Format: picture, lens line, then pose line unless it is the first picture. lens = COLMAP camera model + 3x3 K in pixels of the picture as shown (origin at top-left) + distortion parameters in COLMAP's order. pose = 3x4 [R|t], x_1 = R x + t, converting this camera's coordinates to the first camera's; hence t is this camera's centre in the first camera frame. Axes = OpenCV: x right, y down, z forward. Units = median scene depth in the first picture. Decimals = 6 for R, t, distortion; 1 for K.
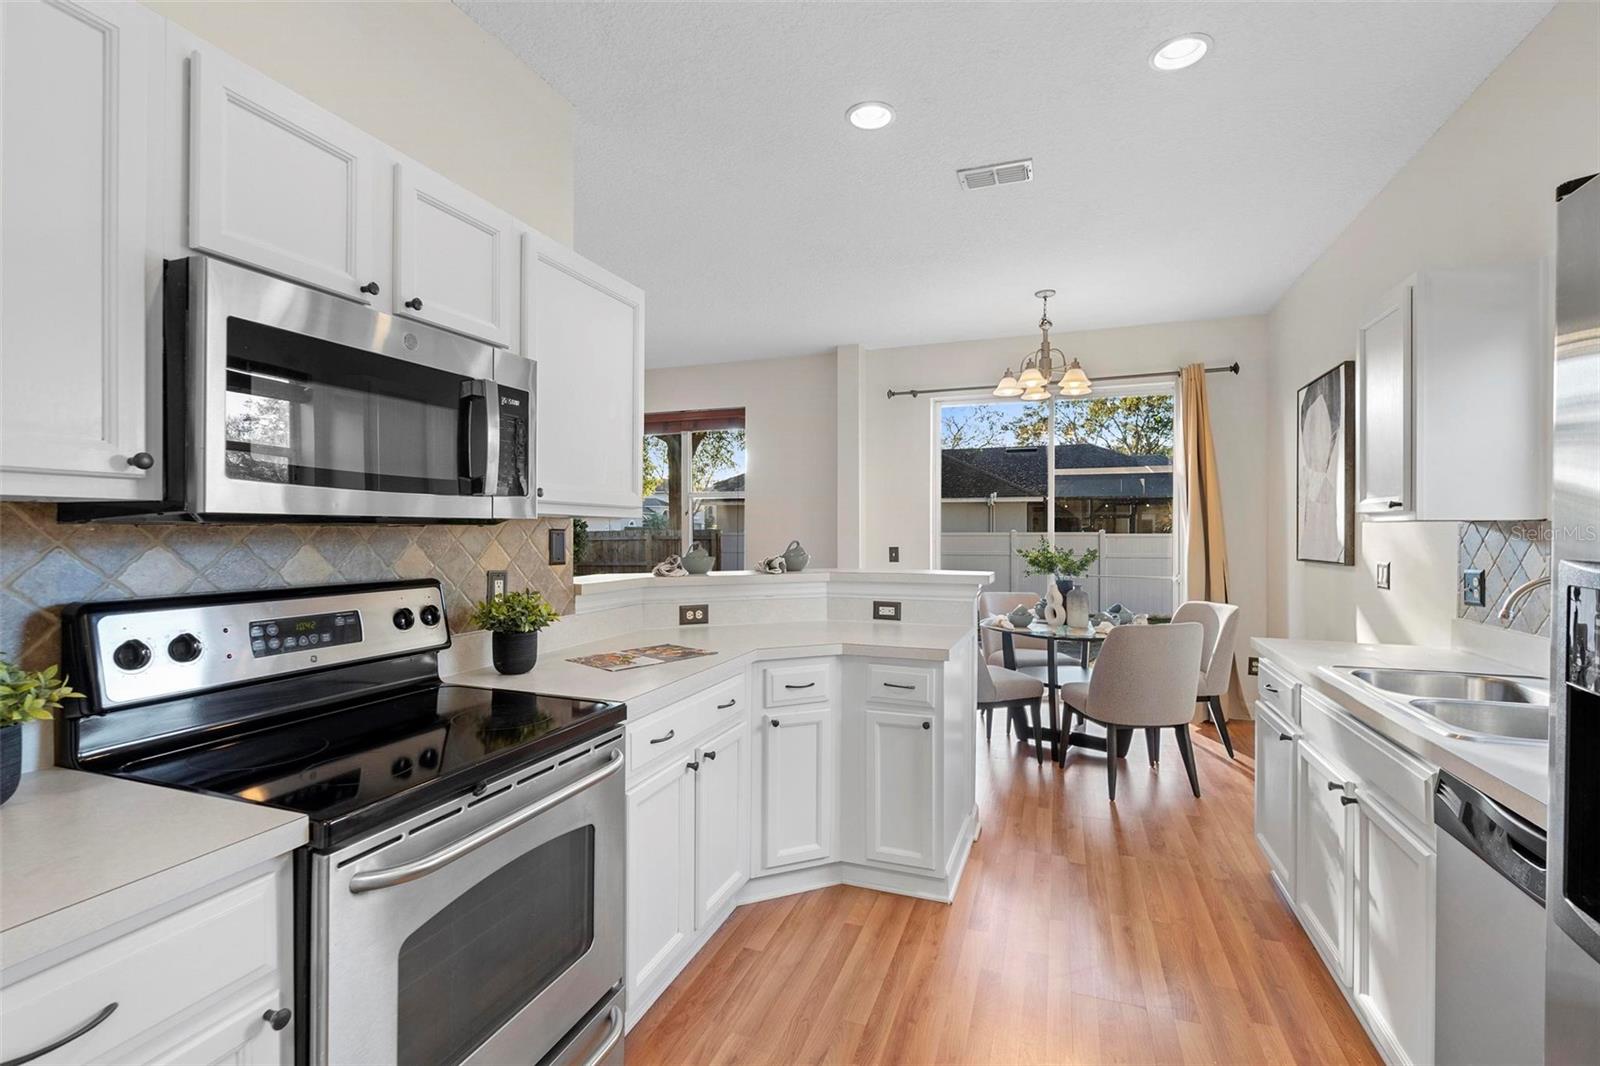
lens RADIAL K [[720.6, 0, 799.8], [0, 720.6, 531.4], [0, 0, 1]] dist [0.000075, -0.000001]
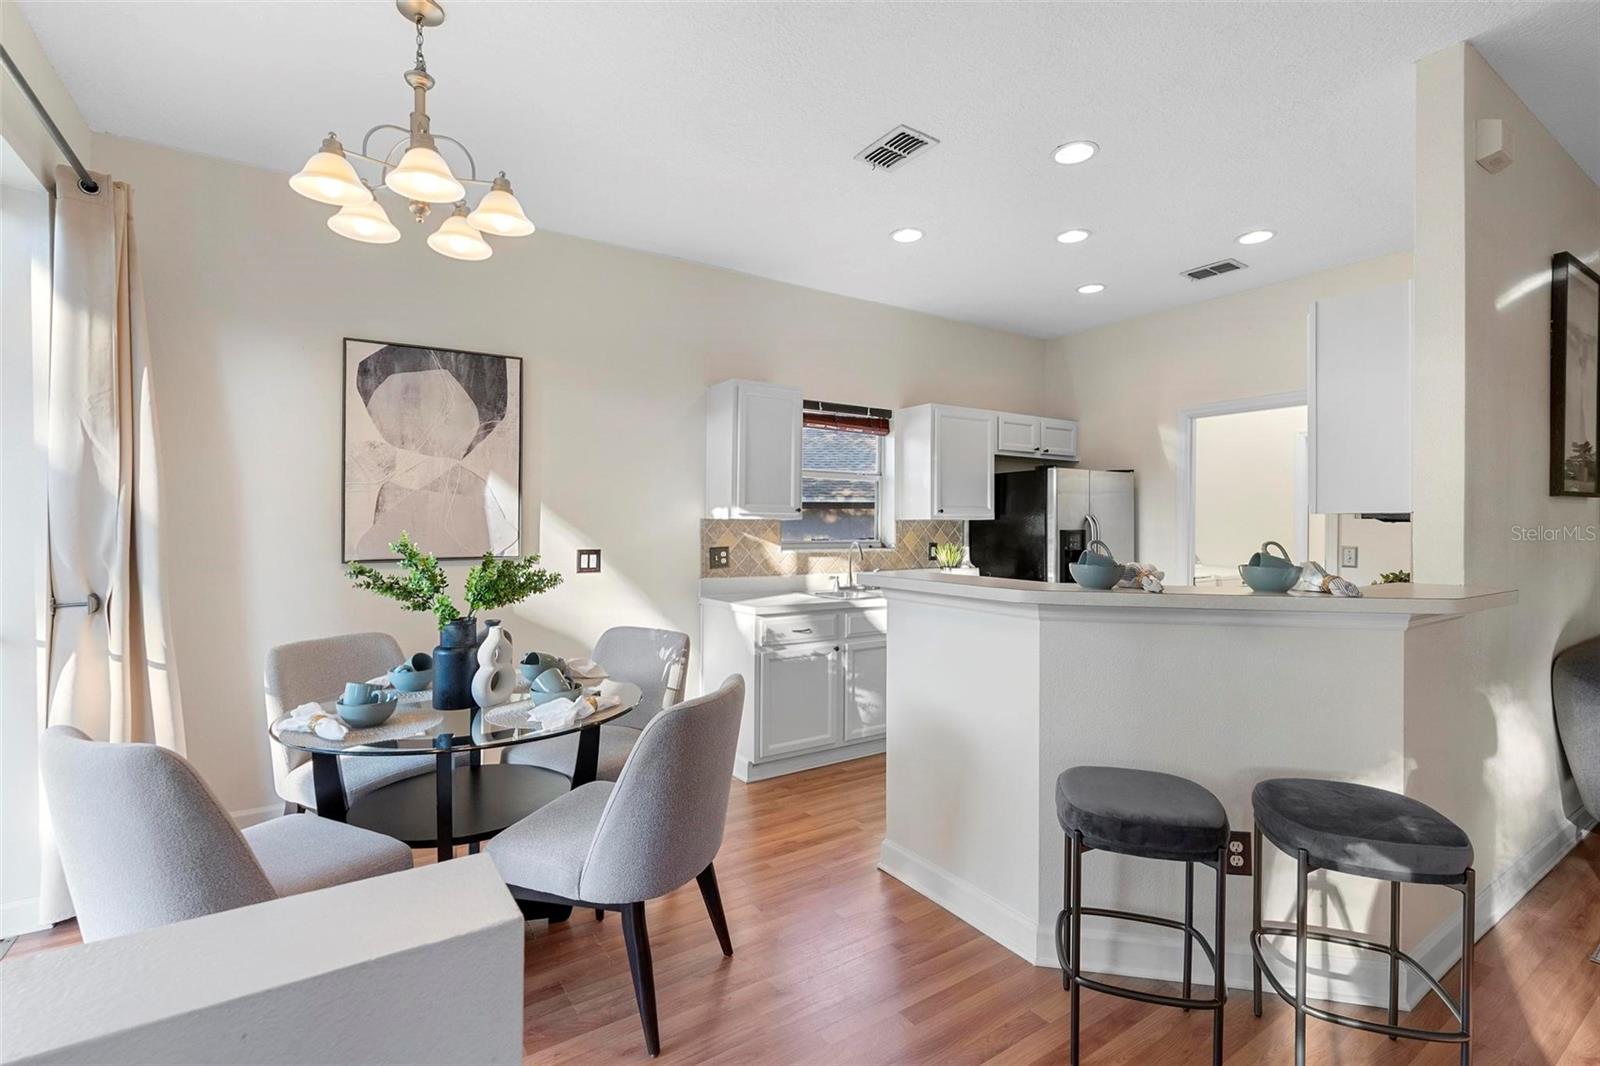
lens RADIAL K [[720.6, 0, 797.2], [0, 720.6, 529.8], [0, 0, 1]] dist [0.000075, -0.000001]
pose [[-0.807347, -0.007046, 0.590035, -0.206459], [-0.001496, 0.999950, 0.009893, -0.004711], [-0.590075, 0.007105, -0.807317, 2.073412]]
